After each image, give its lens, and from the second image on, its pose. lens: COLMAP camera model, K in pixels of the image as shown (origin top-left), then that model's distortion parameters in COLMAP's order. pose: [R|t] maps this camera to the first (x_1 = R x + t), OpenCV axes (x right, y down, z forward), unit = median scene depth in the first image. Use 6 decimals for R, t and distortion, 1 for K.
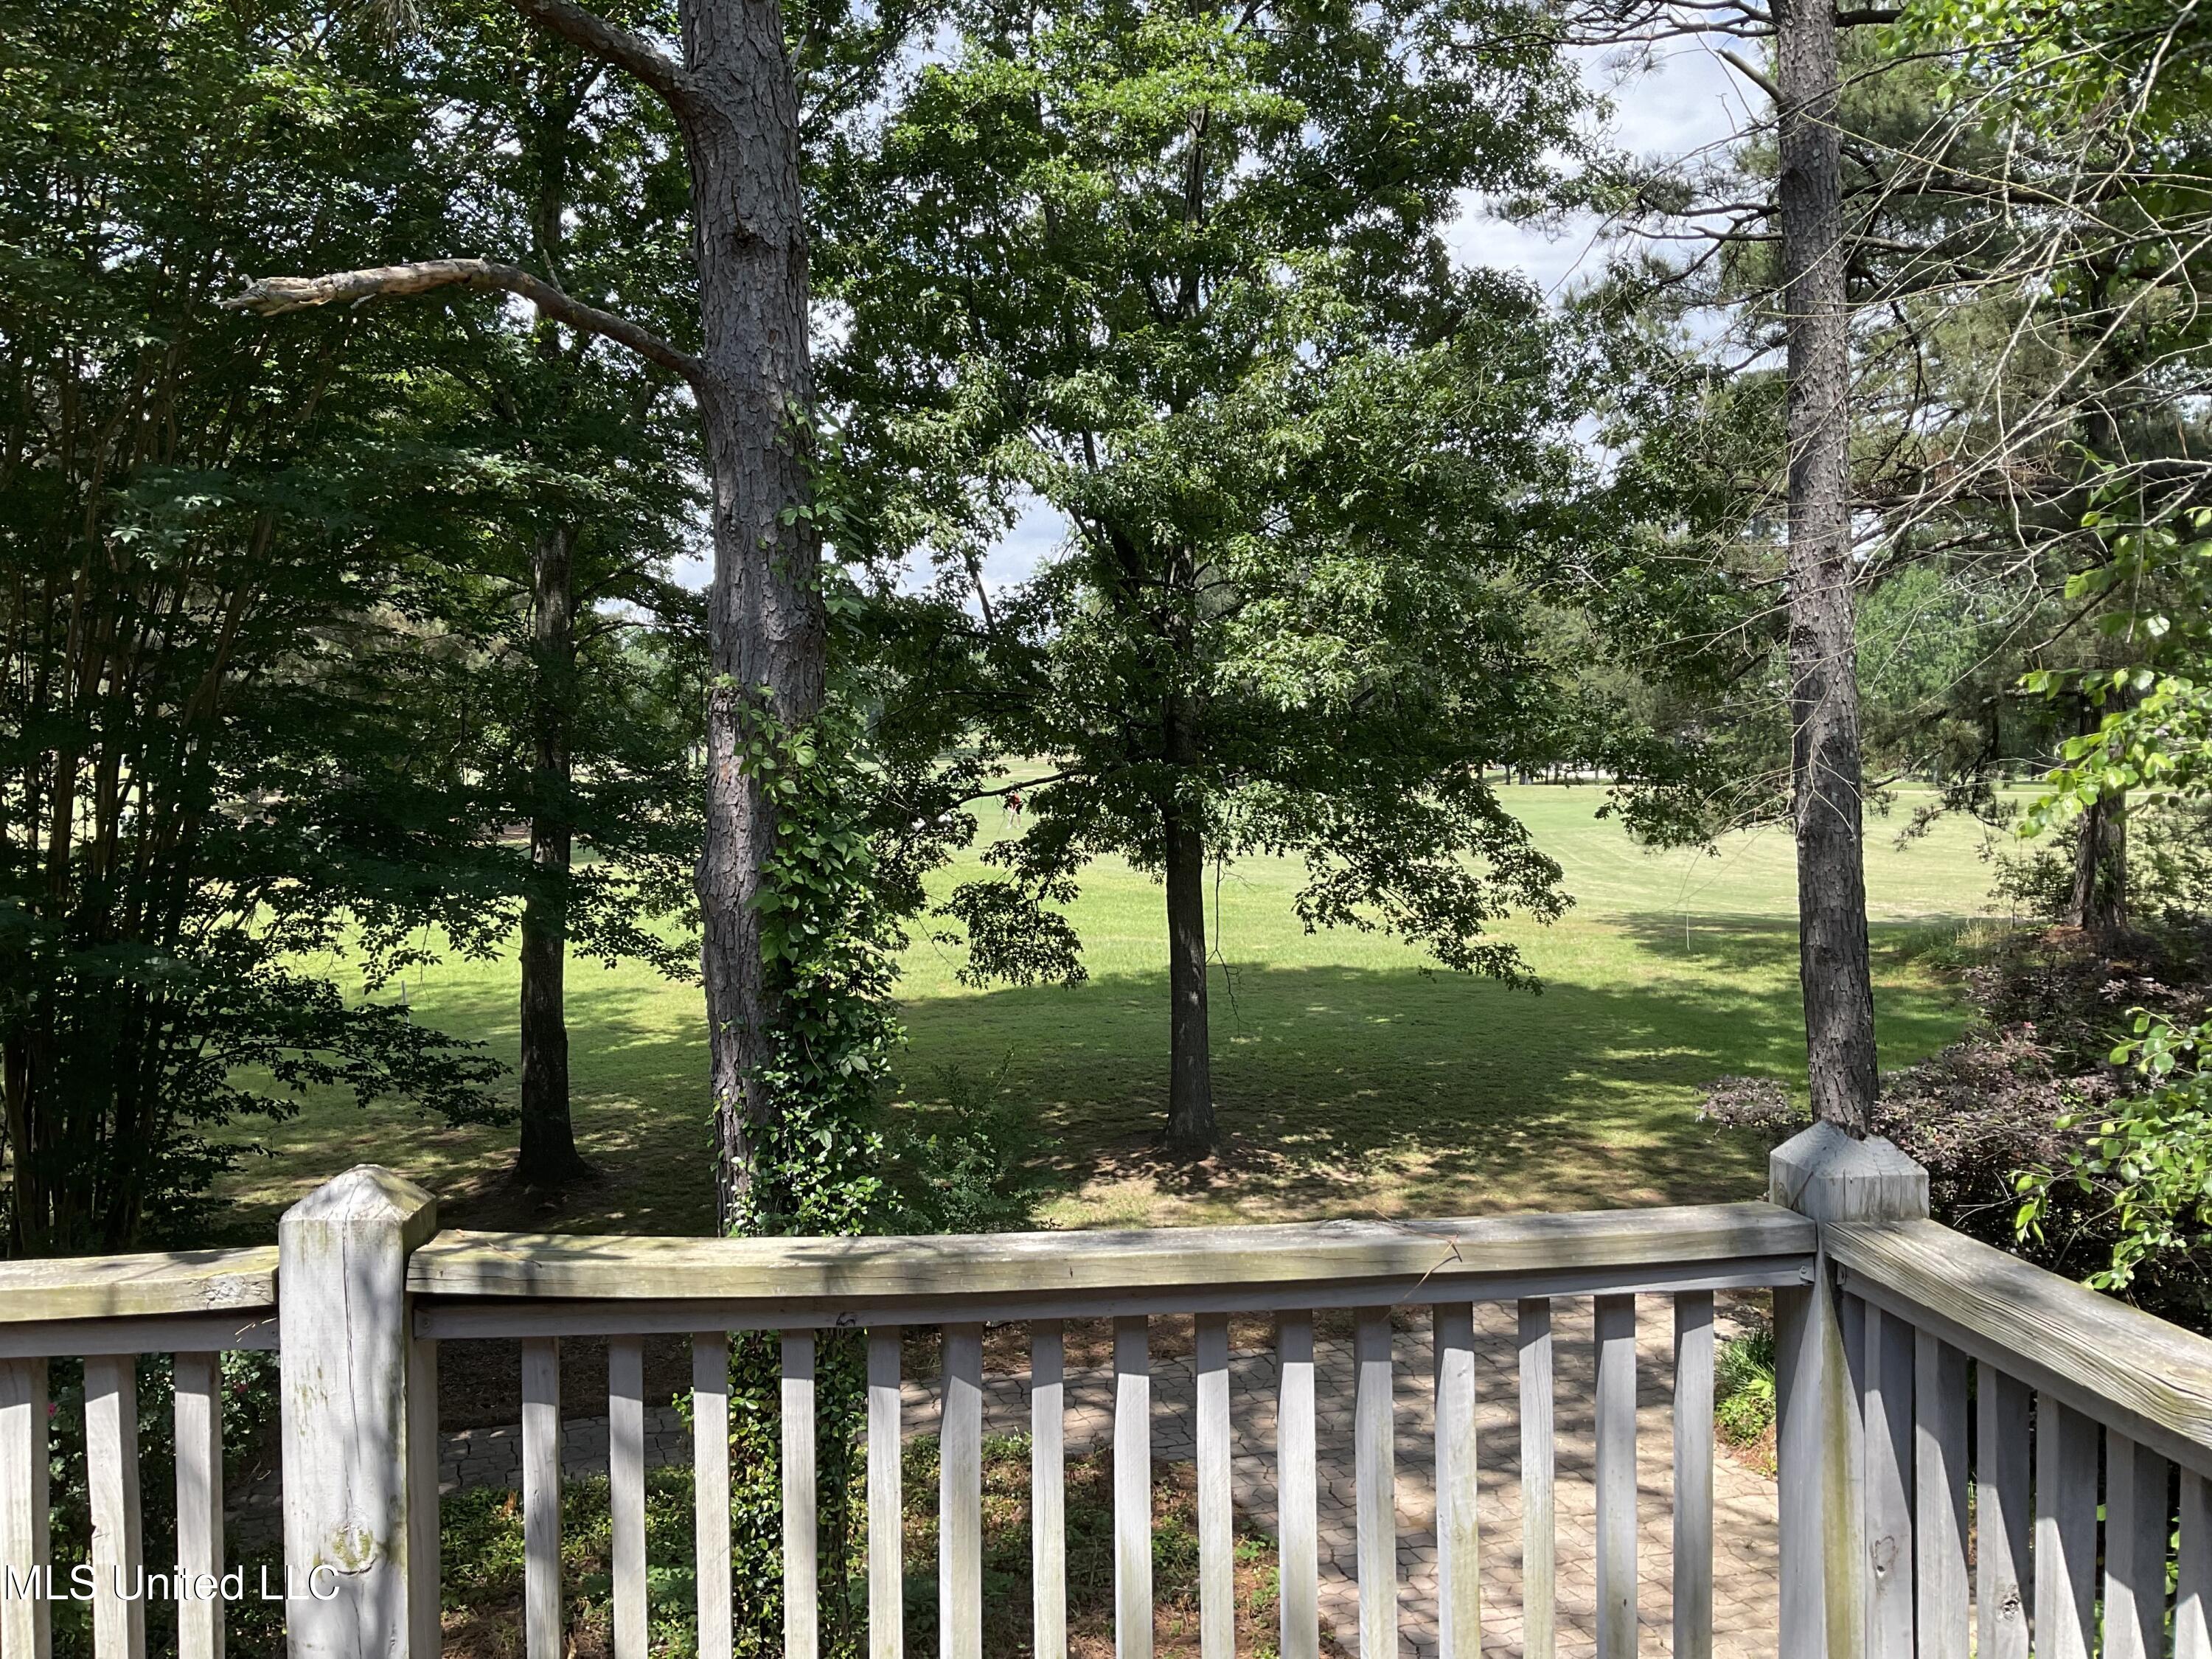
lens RADIAL K [[1829.0, 0, 1106.0], [0, 1829.0, 829.5], [0, 0, 1]] dist [0.120348, -0.242614]
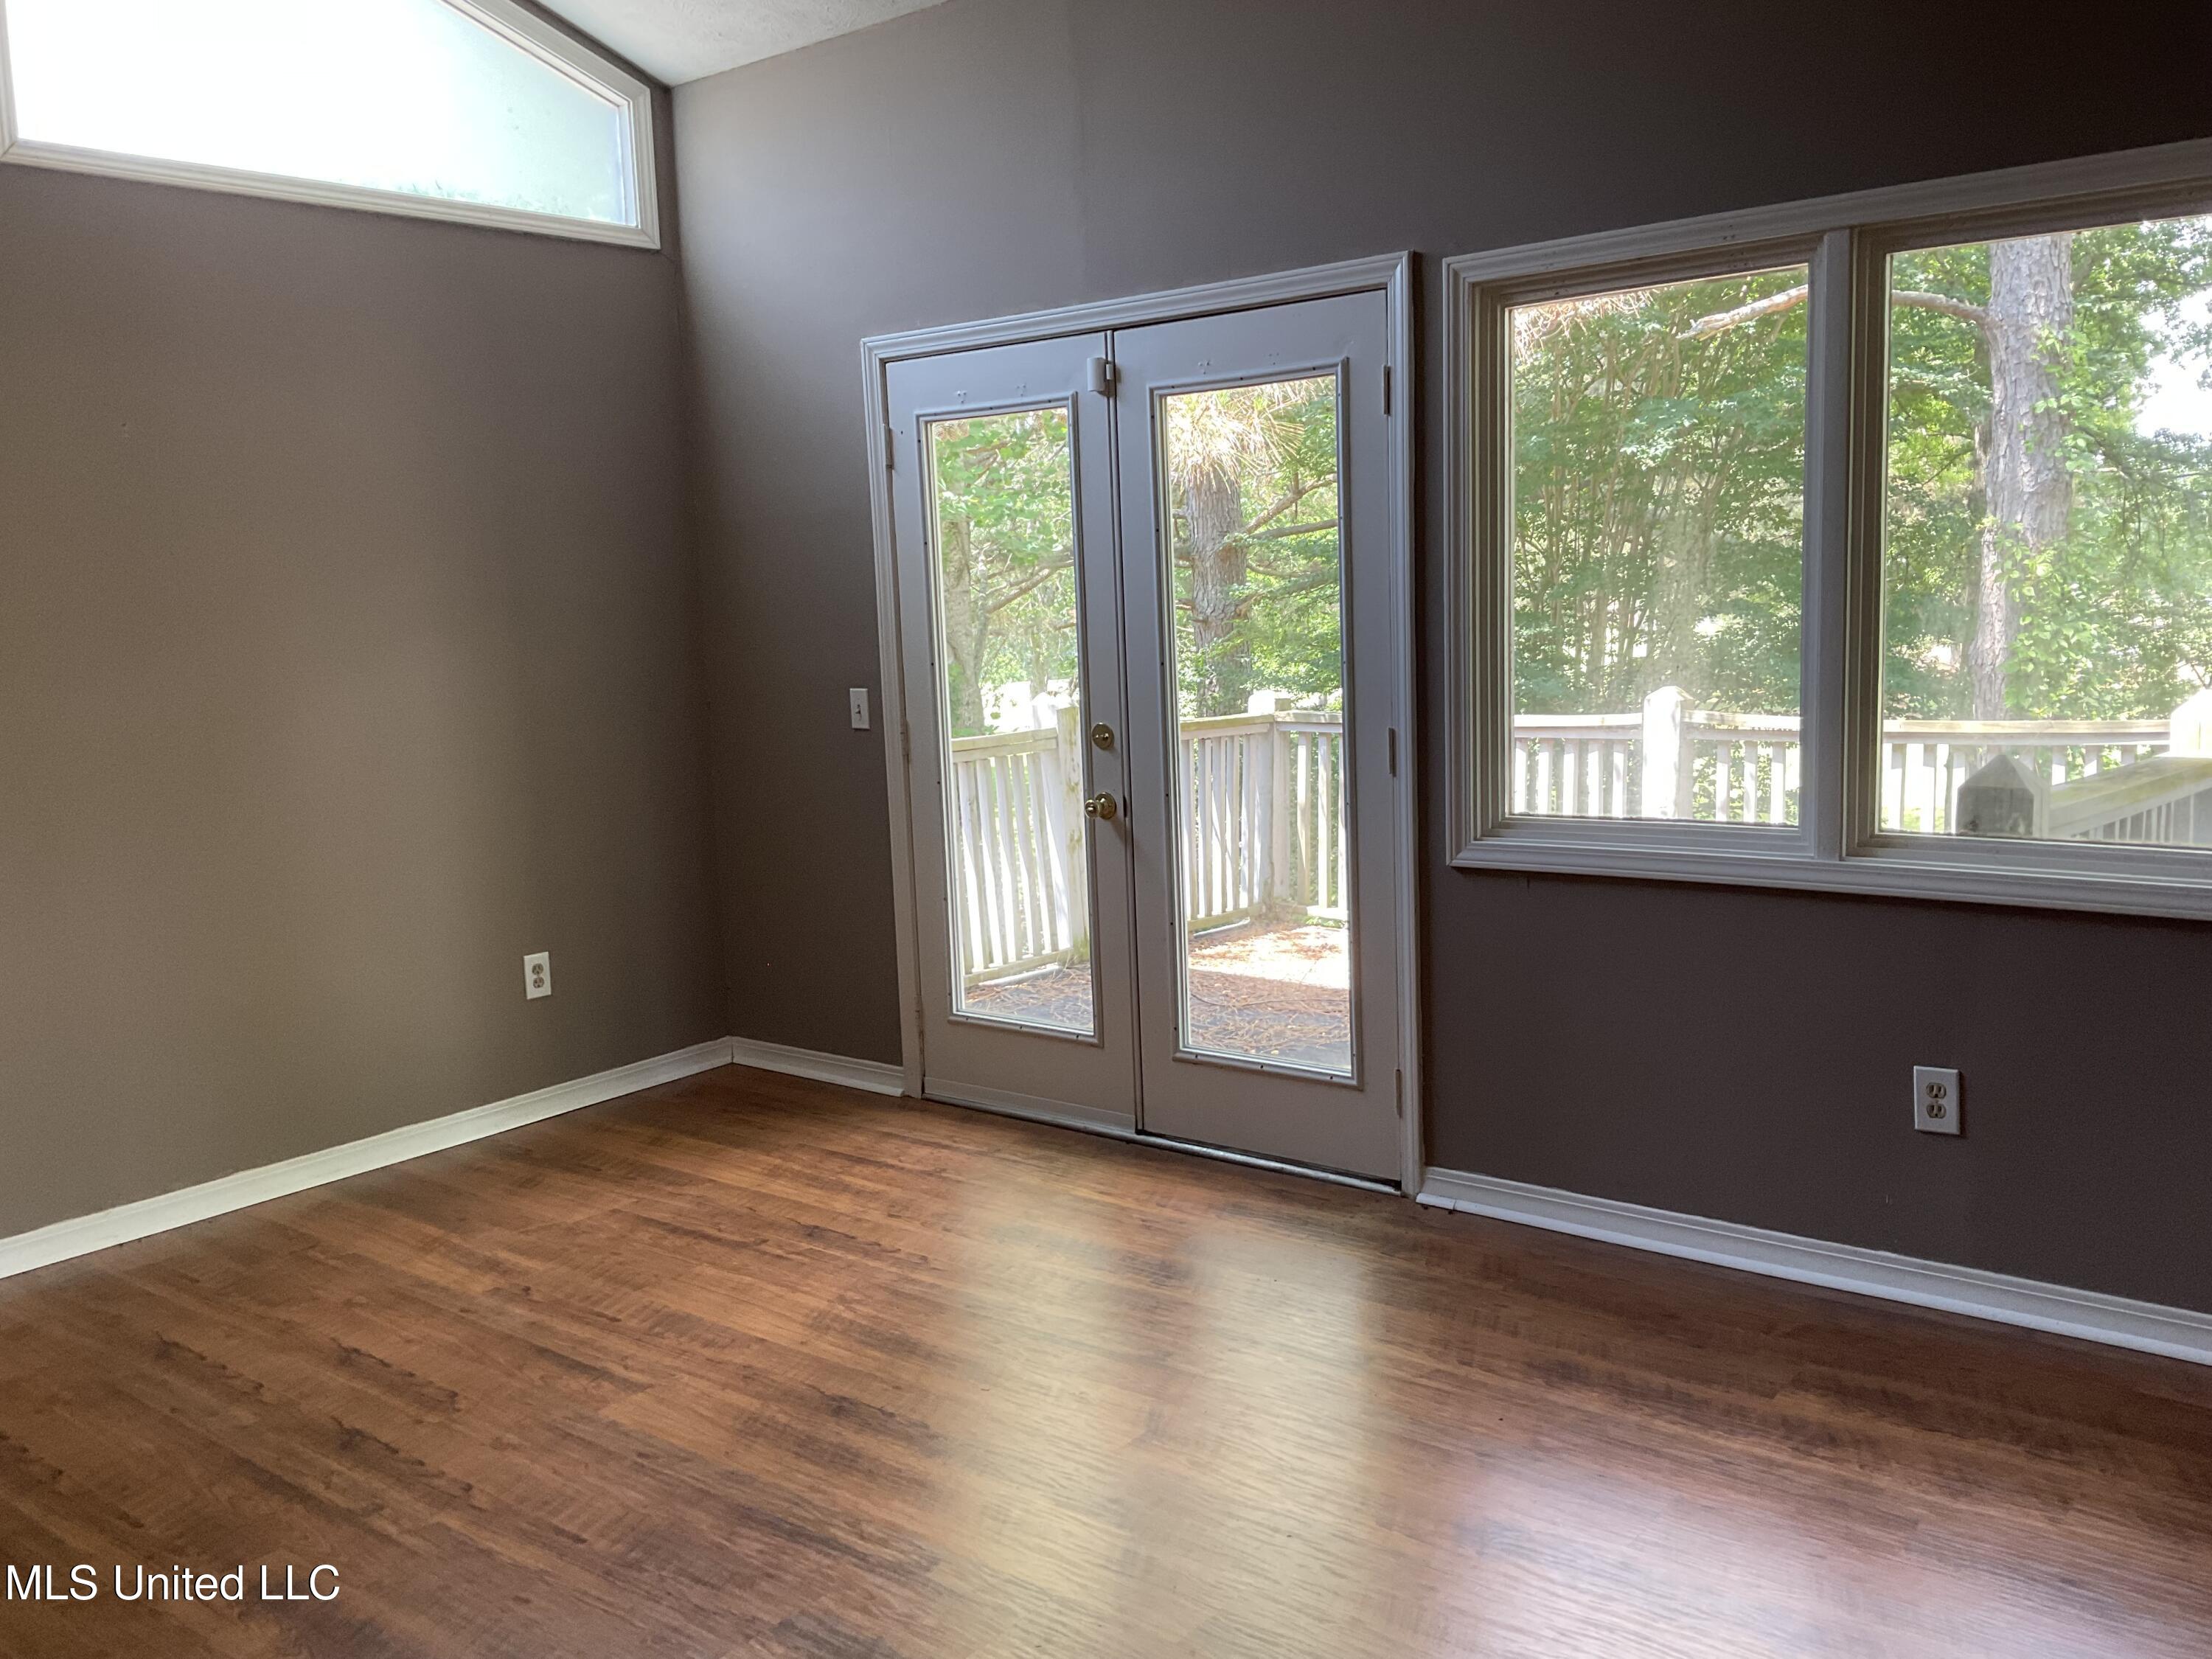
lens RADIAL K [[1829.0, 0, 1106.0], [0, 1829.0, 829.5], [0, 0, 1]] dist [0.120348, -0.242614]
pose [[0.714679, 0.065320, -0.696396, 0.351265], [-0.013440, 0.996729, 0.079697, 0.060057], [0.699323, -0.047598, 0.713219, -0.607148]]
